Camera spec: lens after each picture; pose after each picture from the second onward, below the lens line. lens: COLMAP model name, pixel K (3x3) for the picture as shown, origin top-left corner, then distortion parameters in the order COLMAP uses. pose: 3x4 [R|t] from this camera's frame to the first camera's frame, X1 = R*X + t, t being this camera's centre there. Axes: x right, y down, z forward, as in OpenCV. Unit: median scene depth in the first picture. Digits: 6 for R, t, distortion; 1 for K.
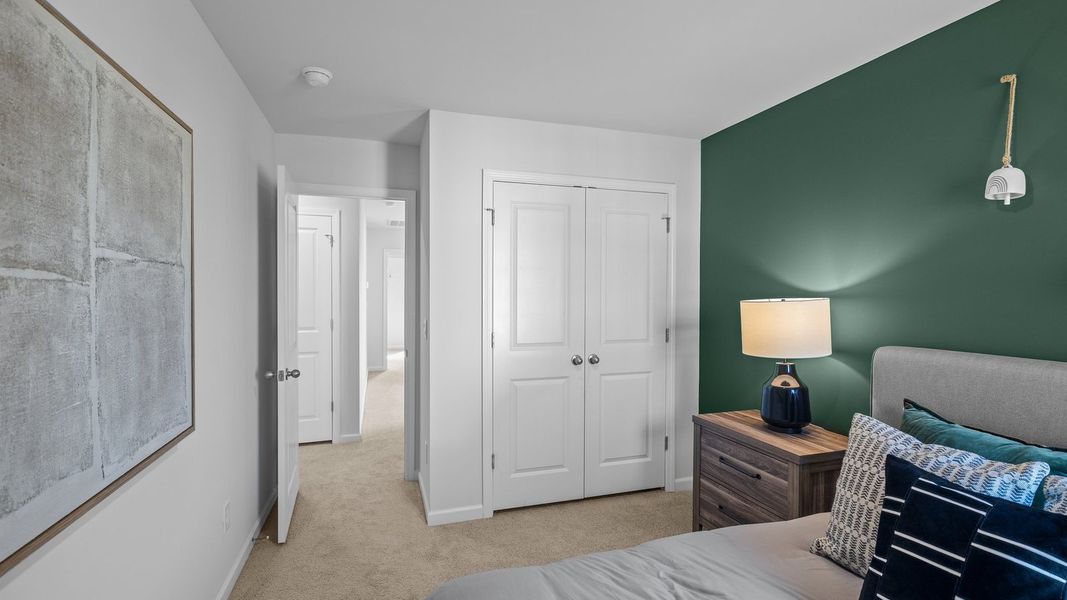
lens RADIAL K [[496.3, 0, 529.1], [0, 496.3, 297.2], [0, 0, 1]] dist [-0.008362, 0.001475]
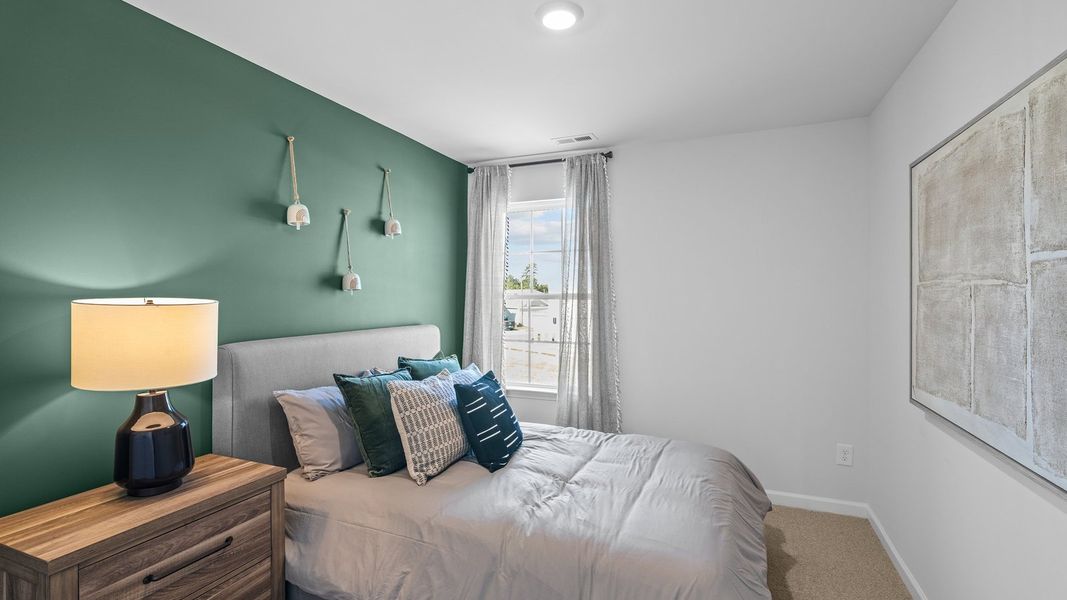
lens RADIAL K [[496.3, 0, 526.0], [0, 496.3, 294.1], [0, 0, 1]] dist [-0.008362, 0.001475]
pose [[-0.764358, -0.003092, 0.644785, -0.714902], [0.002568, 0.999966, 0.007838, -0.018896], [-0.644787, 0.007647, -0.764324, 2.610078]]
